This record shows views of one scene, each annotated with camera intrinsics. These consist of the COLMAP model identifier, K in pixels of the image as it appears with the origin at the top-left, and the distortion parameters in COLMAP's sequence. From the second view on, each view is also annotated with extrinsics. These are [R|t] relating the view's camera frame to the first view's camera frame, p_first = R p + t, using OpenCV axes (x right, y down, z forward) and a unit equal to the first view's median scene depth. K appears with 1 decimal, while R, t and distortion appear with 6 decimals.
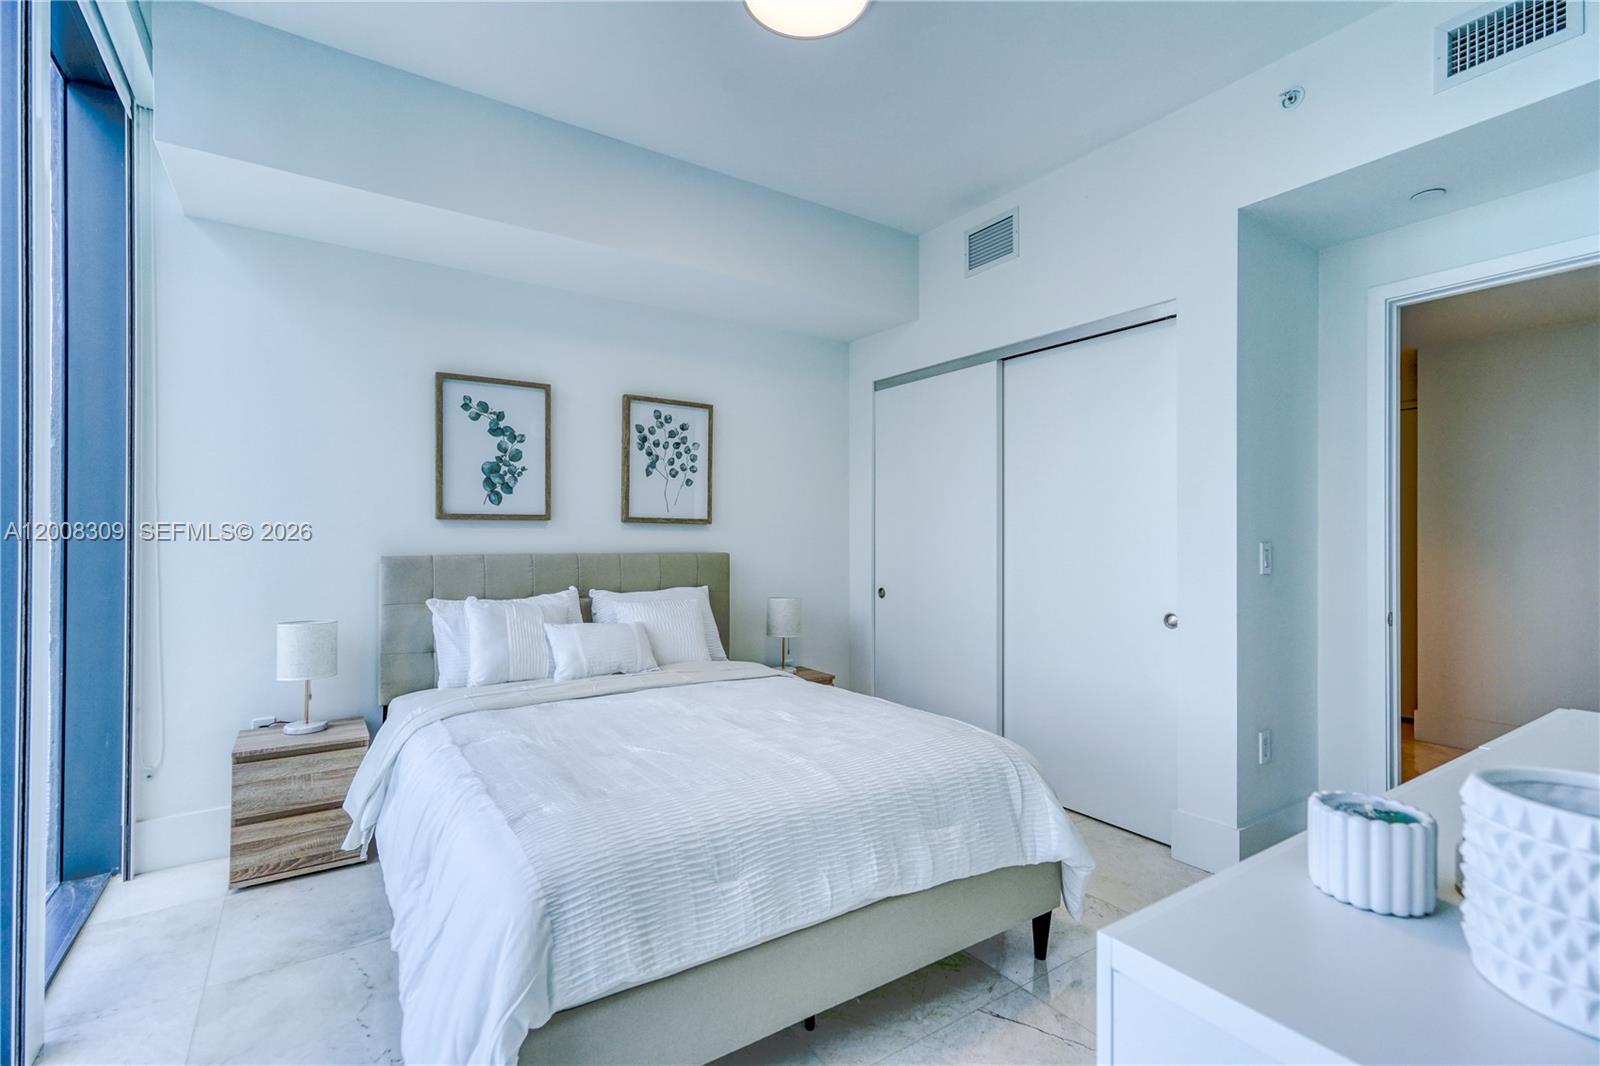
lens RADIAL K [[730.0, 0, 795.1], [0, 730.0, 537.9], [0, 0, 1]] dist [-0.000385, 0.004293]
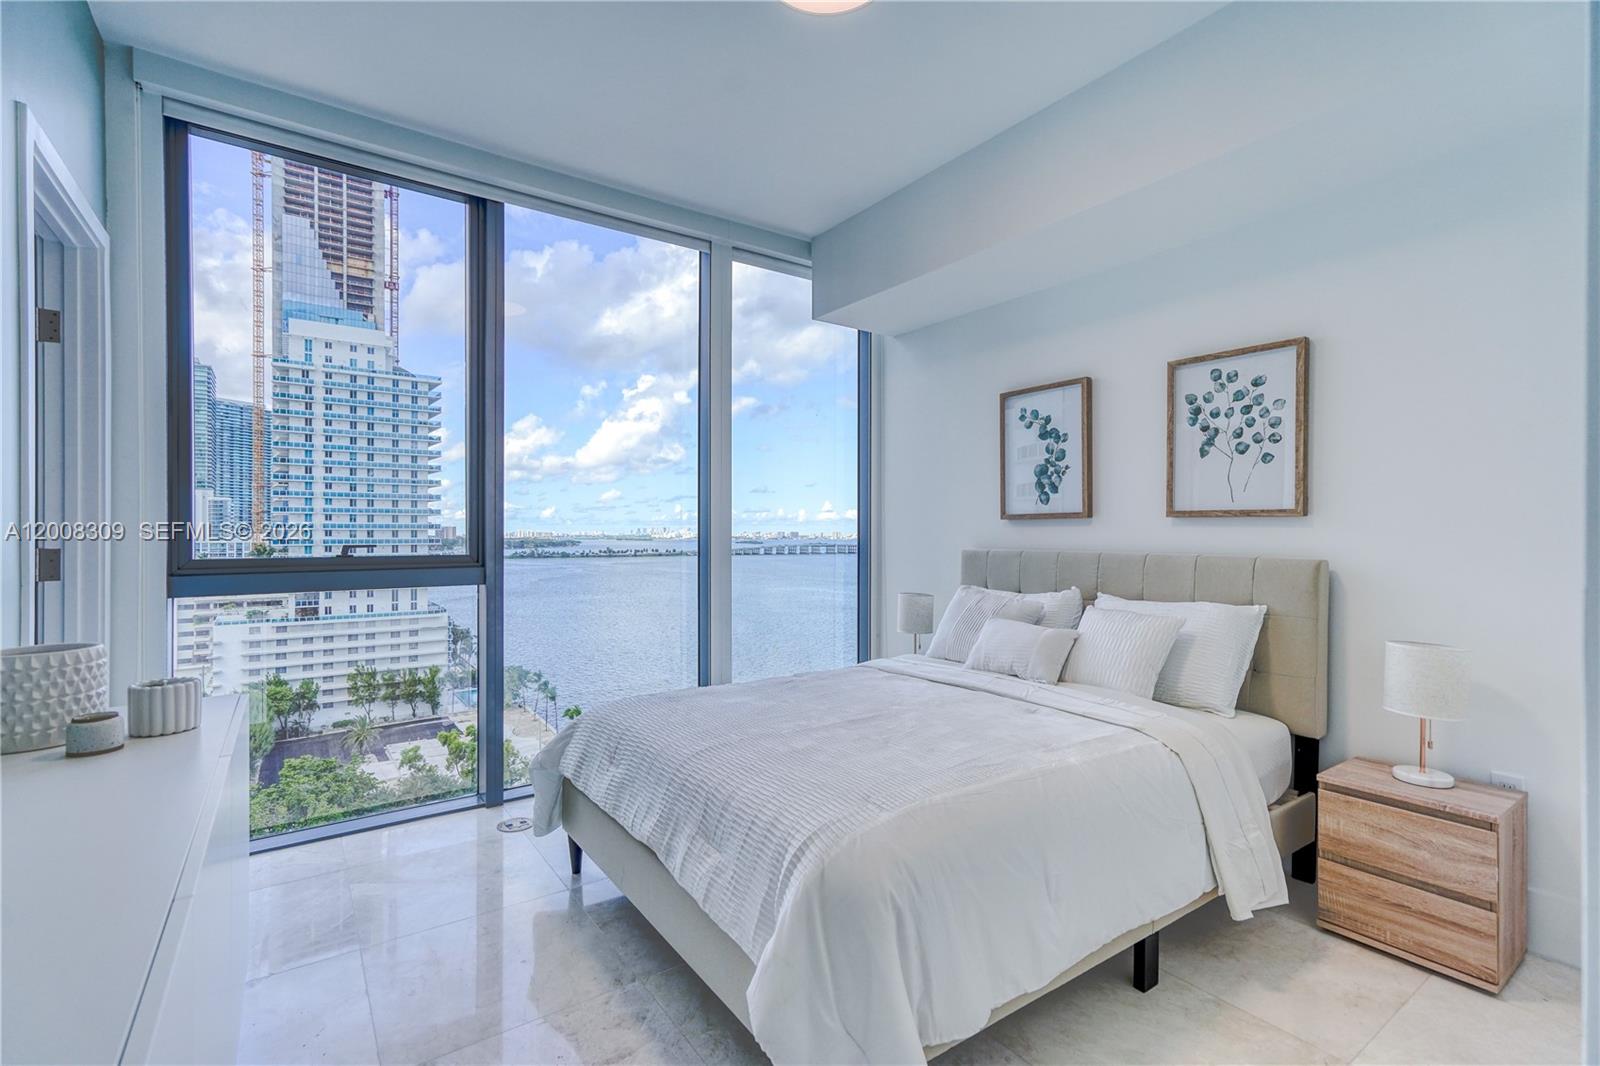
lens RADIAL K [[730.0, 0, 783.0], [0, 730.0, 528.8], [0, 0, 1]] dist [-0.000385, 0.004293]
pose [[0.028055, -0.008957, -0.999566, 0.578114], [-0.001716, 0.999958, -0.009009, -0.000168], [0.999605, 0.001968, 0.028038, 0.538902]]
